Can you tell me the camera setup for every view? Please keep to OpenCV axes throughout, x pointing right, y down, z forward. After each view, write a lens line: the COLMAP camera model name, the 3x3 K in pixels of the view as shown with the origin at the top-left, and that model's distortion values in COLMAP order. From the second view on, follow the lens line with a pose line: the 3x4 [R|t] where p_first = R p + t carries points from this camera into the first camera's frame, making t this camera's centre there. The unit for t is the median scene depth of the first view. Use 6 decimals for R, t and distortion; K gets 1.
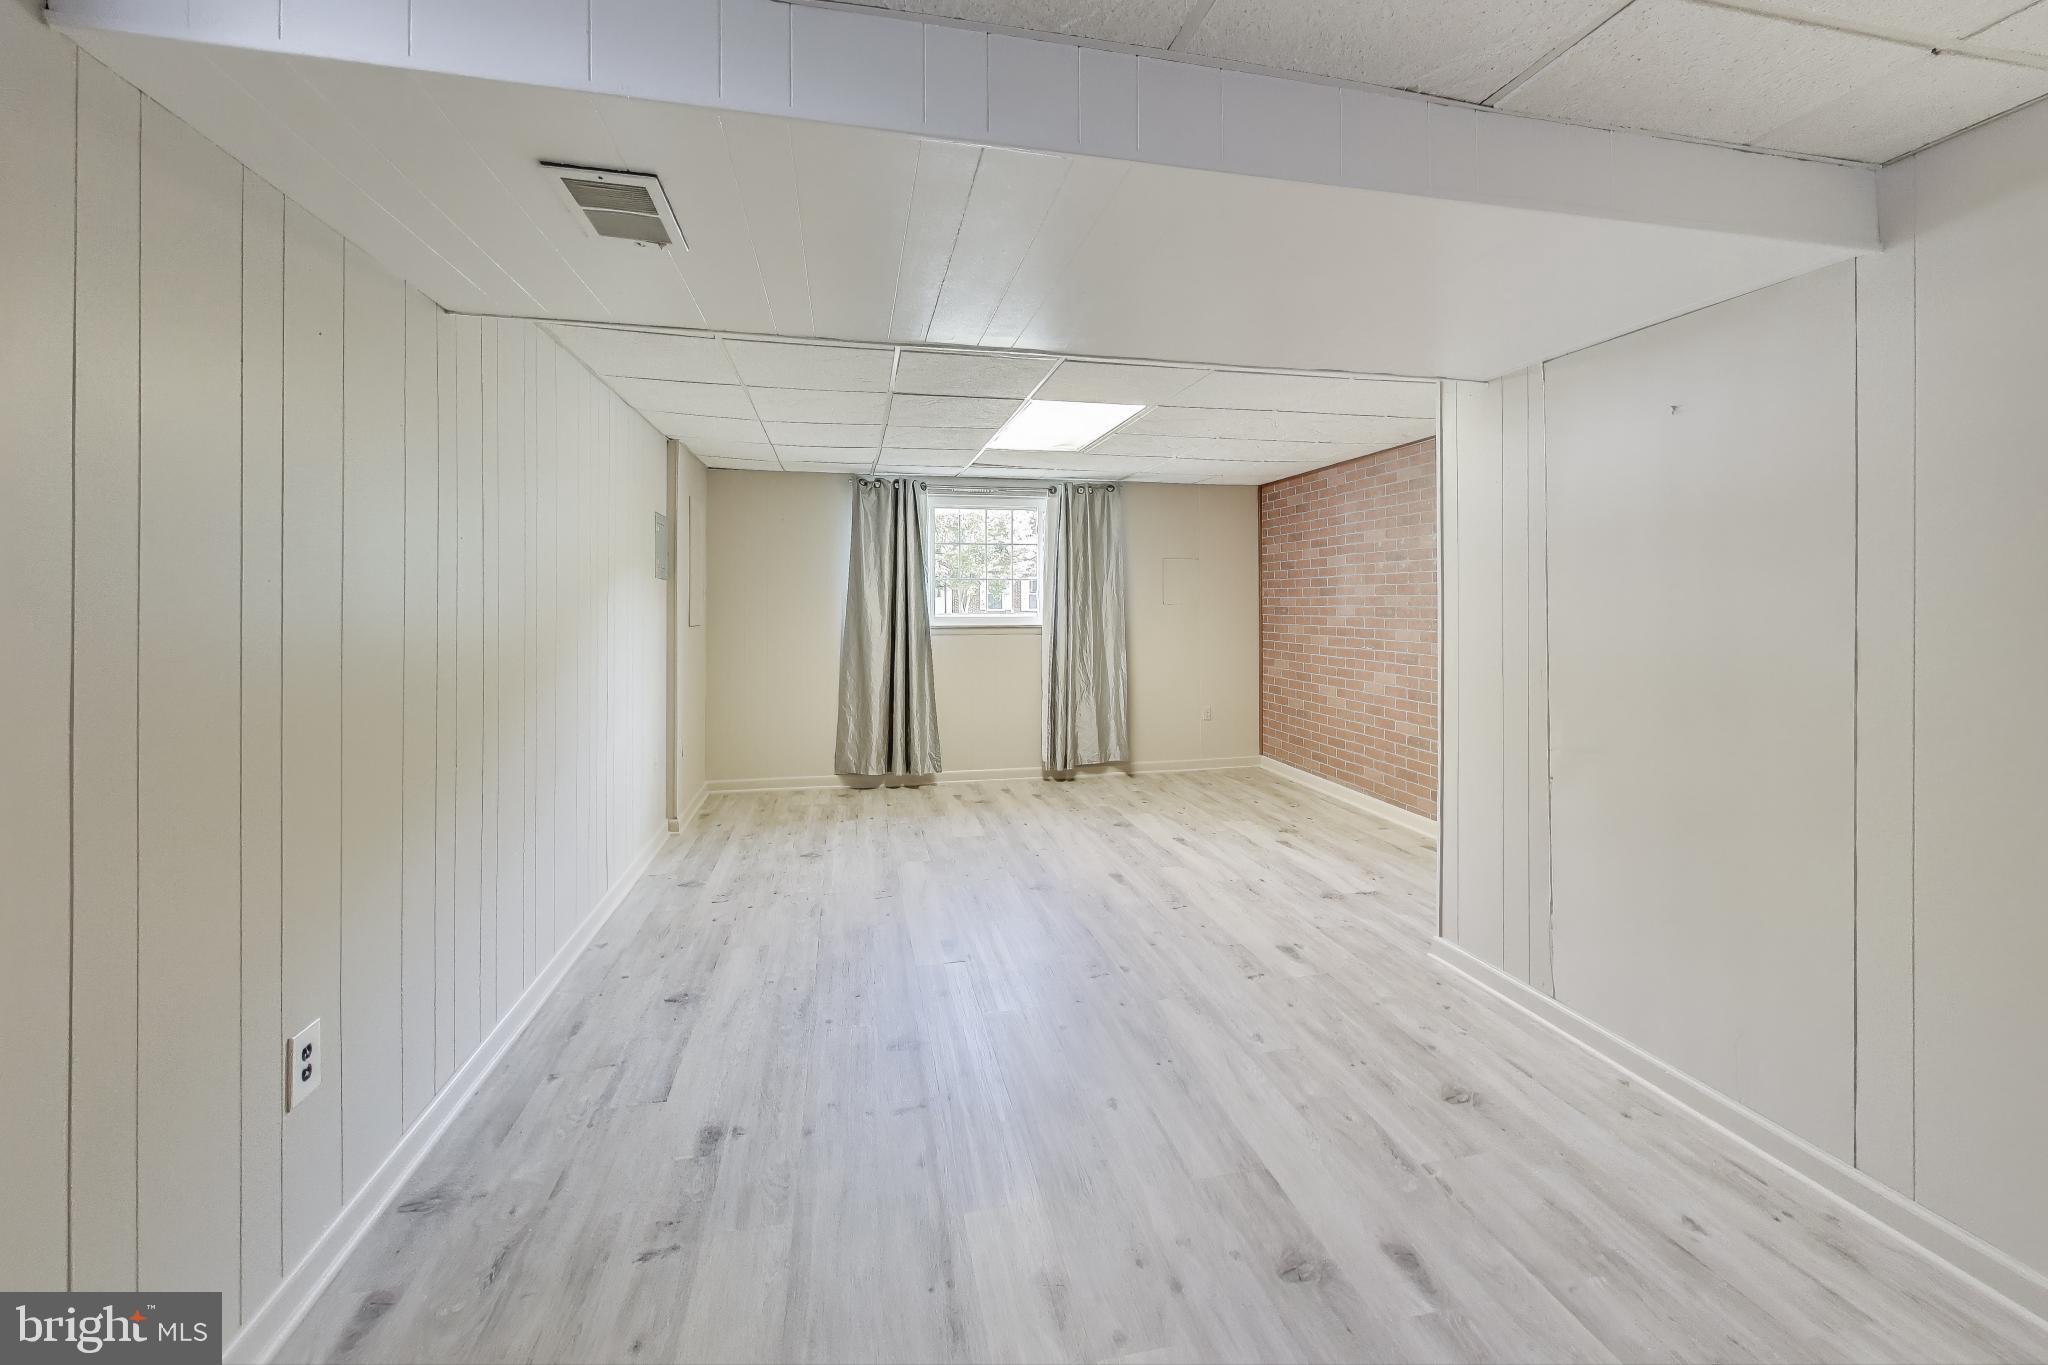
lens RADIAL K [[757.7, 0, 1012.5], [0, 757.7, 602.7], [0, 0, 1]] dist [-0.001533, -0.000207]
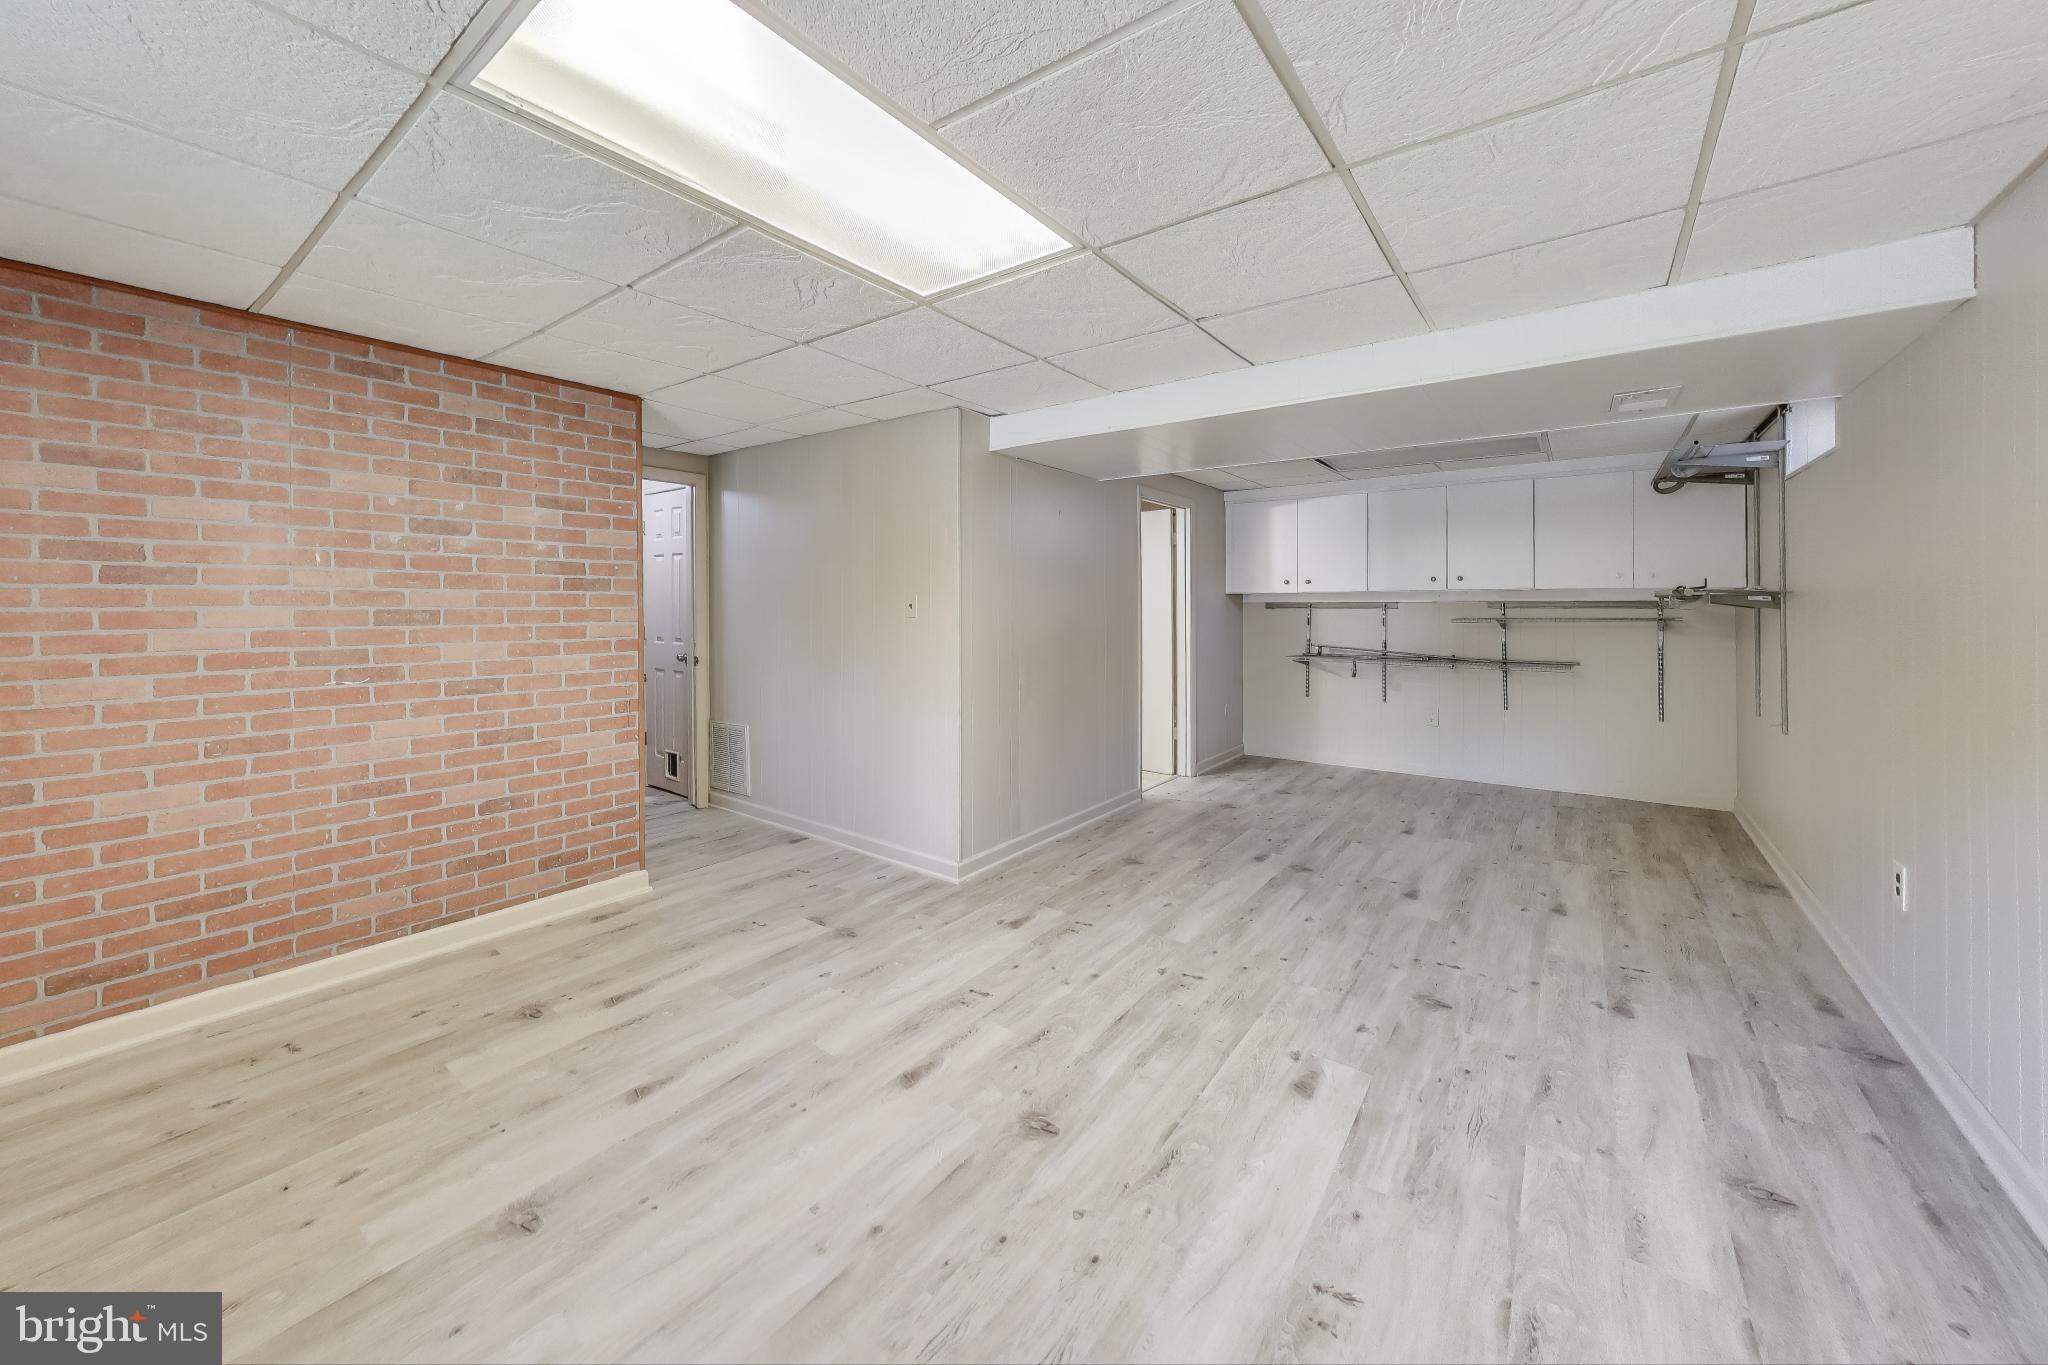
lens RADIAL K [[757.7, 0, 1012.5], [0, 757.7, 602.7], [0, 0, 1]] dist [-0.001533, -0.000207]
pose [[-0.654298, 0.002381, 0.756233, -0.286117], [0.000145, 0.999995, -0.003022, 0.003087], [-0.756237, -0.001867, -0.654295, 1.085161]]
